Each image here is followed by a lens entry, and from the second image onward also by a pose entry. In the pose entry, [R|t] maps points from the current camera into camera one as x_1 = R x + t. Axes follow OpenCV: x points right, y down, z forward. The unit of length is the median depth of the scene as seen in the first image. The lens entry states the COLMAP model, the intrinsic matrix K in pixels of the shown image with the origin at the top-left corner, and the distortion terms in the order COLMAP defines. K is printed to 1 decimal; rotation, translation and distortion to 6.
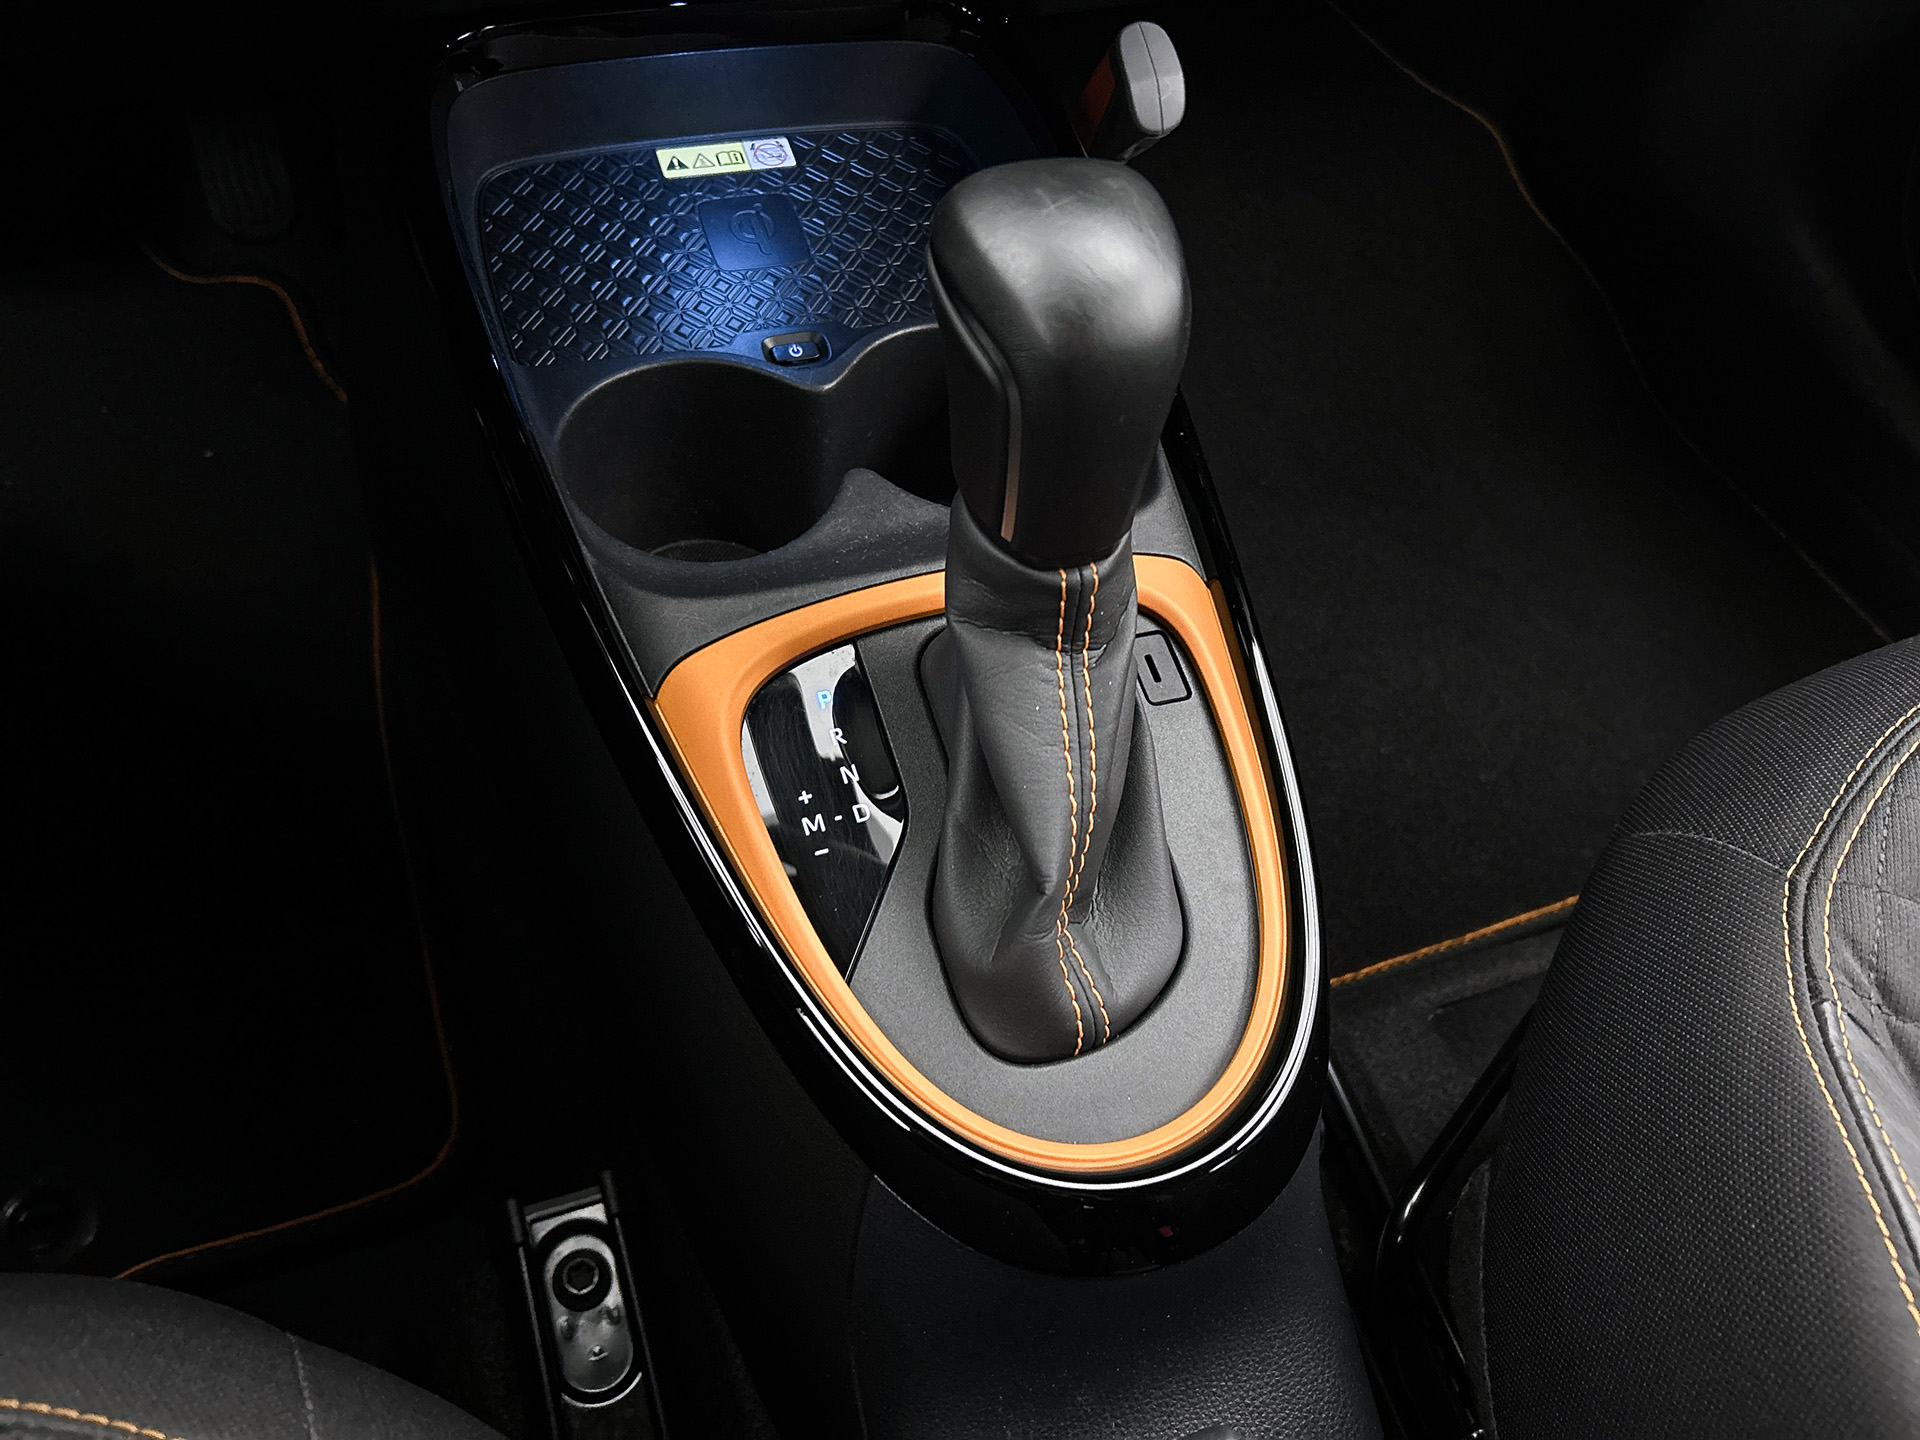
lens RADIAL K [[1444.4, 0, 958.2], [0, 1444.4, 715.8], [0, 0, 1]] dist [0.055995, -0.031542]
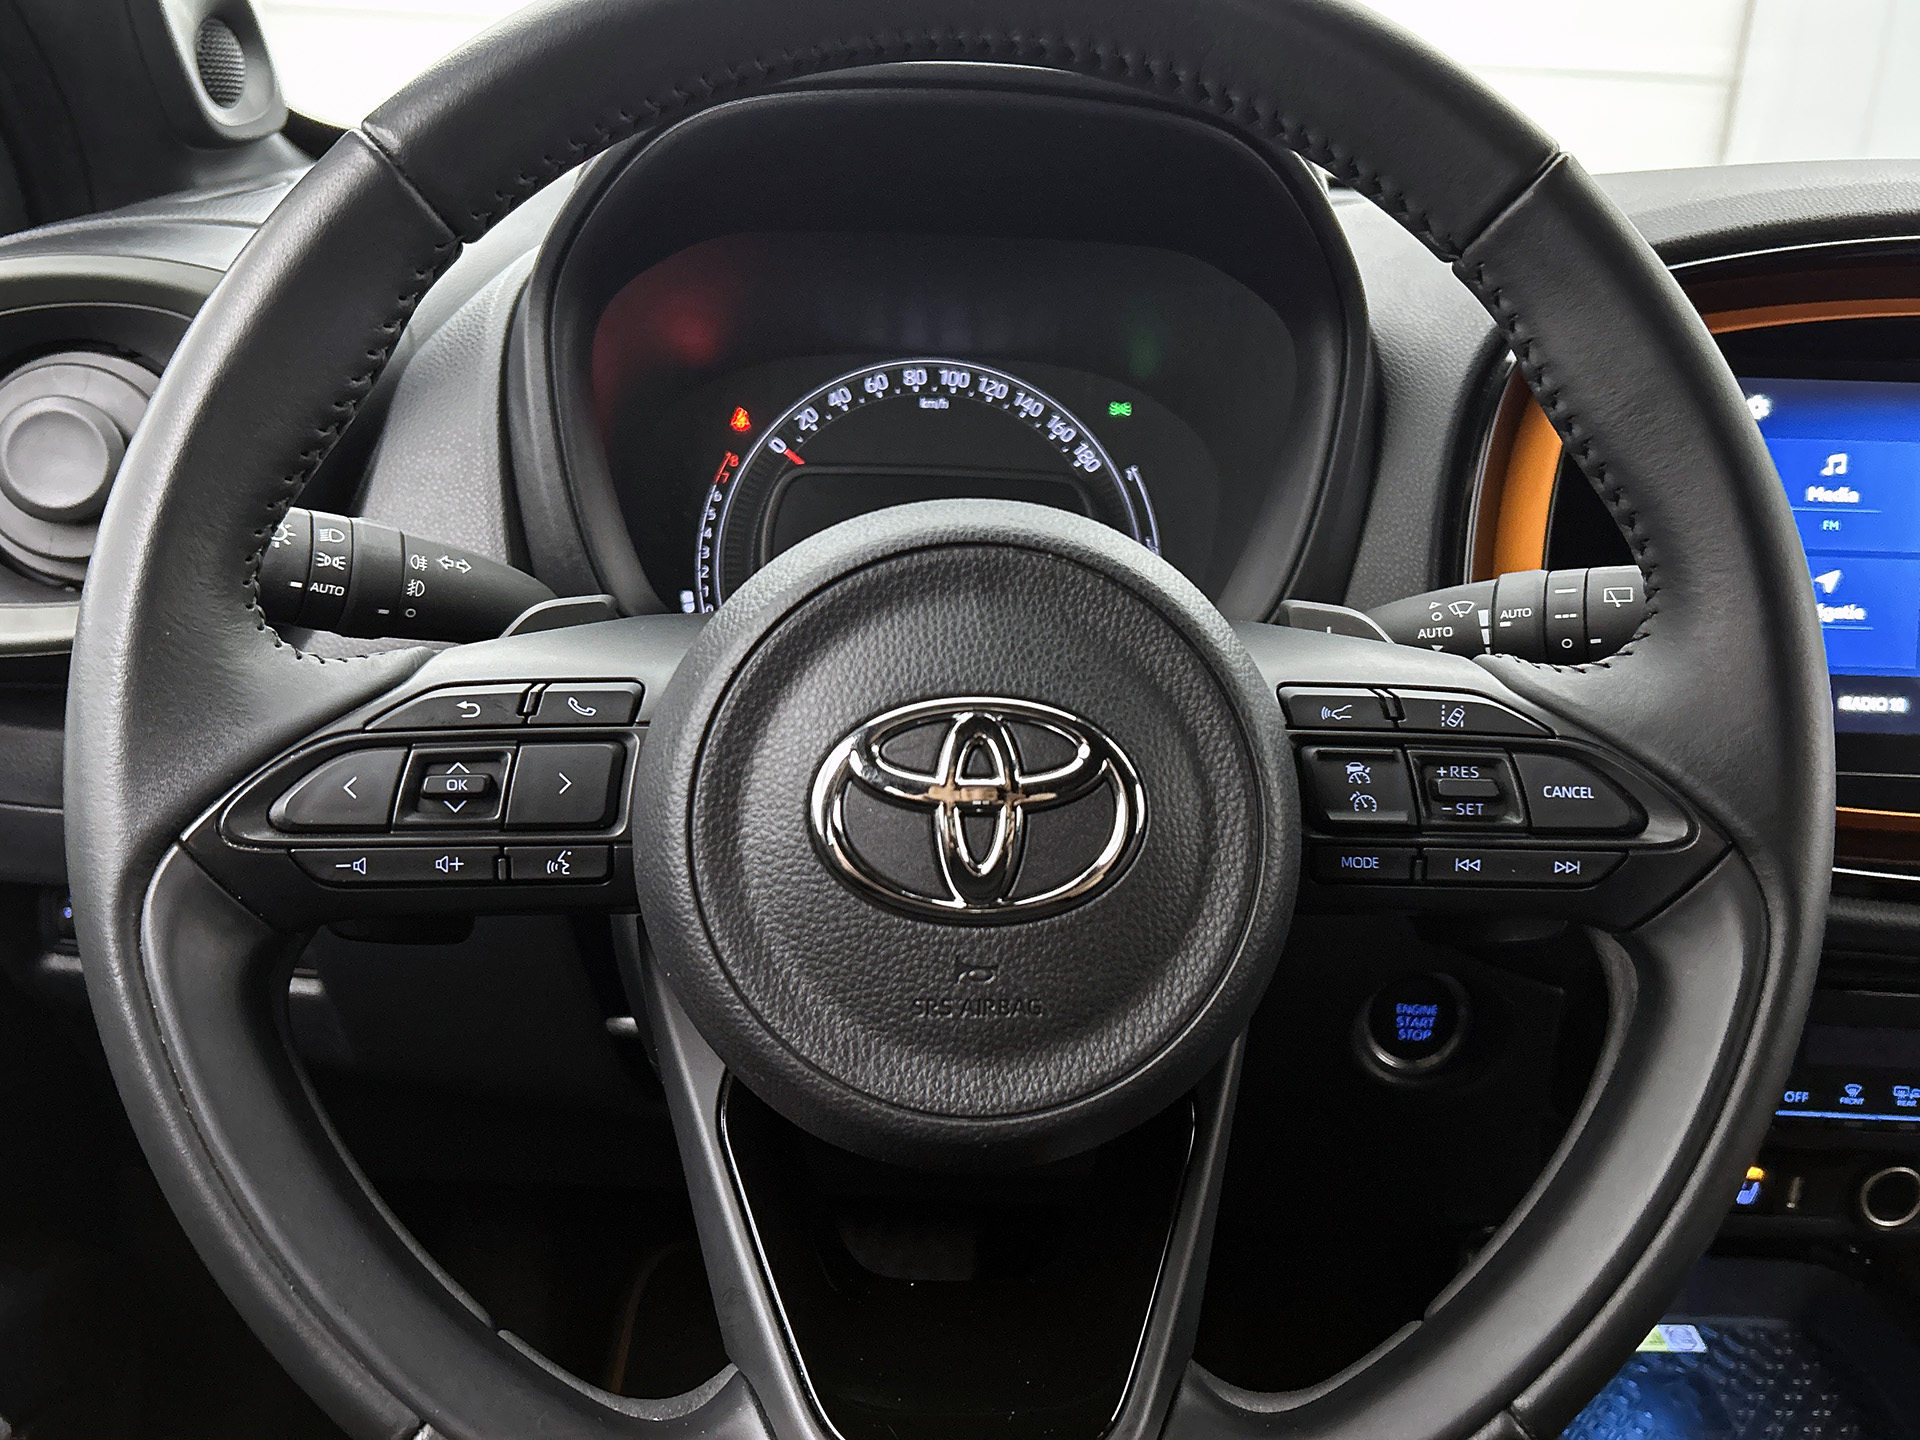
lens RADIAL K [[1691.7, 0, 985.3], [0, 1691.7, 713.9], [0, 0, 1]] dist [0.126963, -0.059786]
pose [[0.963315, 0.023942, -0.267304, -0.338822], [-0.178293, 0.801541, -0.570740, 0.155855], [0.200590, 0.597461, 0.776405, -0.642071]]
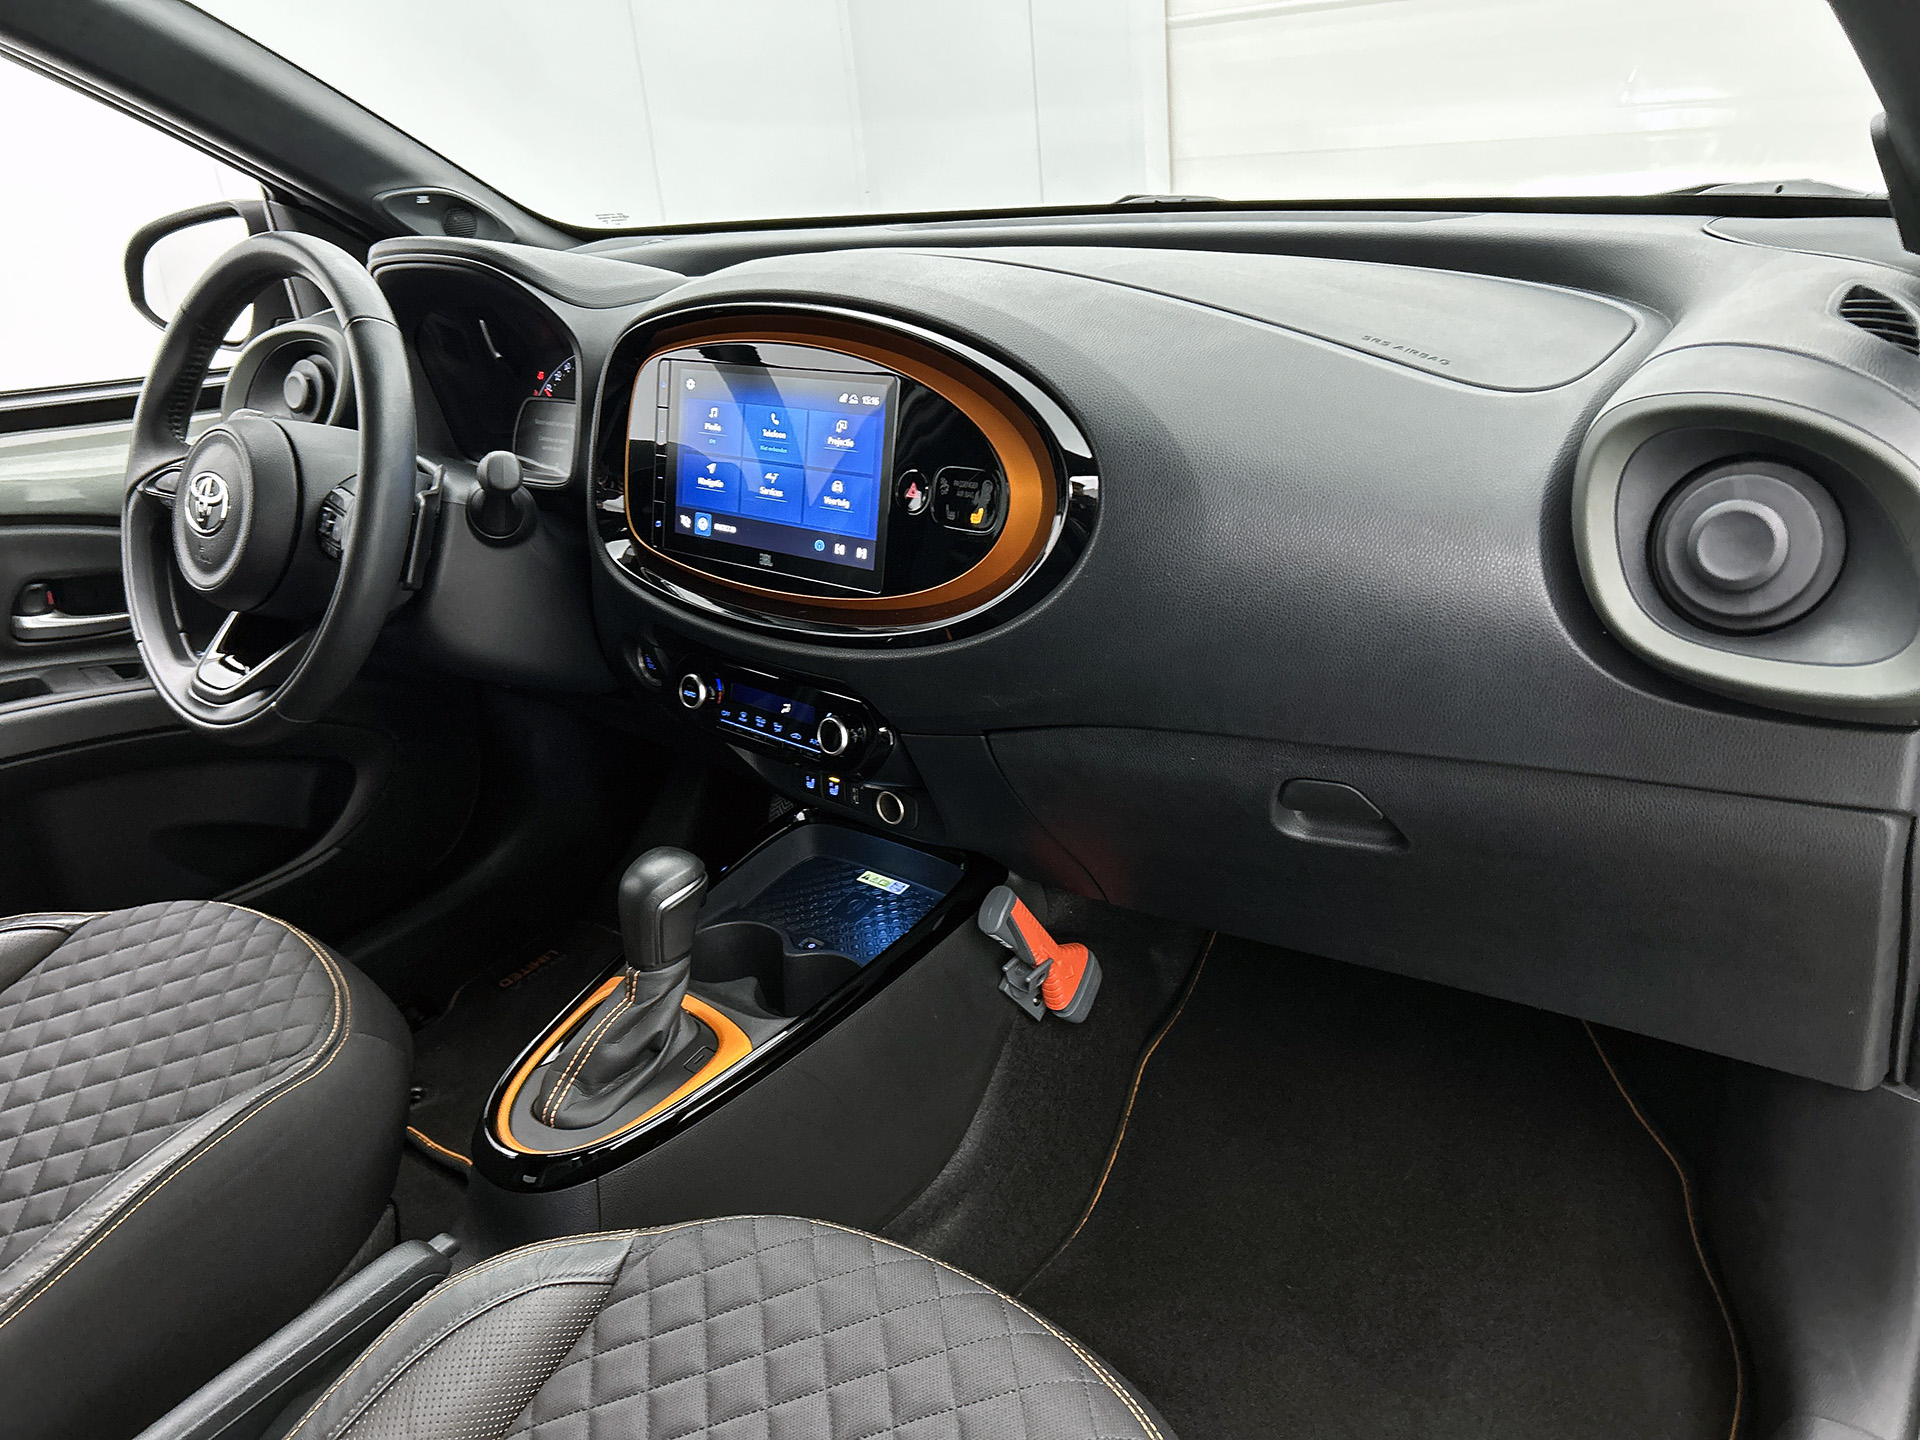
lens RADIAL K [[1444.4, 0, 953.1], [0, 1444.4, 717.3], [0, 0, 1]] dist [0.055995, -0.031542]
pose [[0.508660, 0.199294, -0.837584, 1.911486], [-0.606889, 0.773046, -0.184622, -0.237191], [0.610696, 0.602231, 0.514167, -0.313779]]
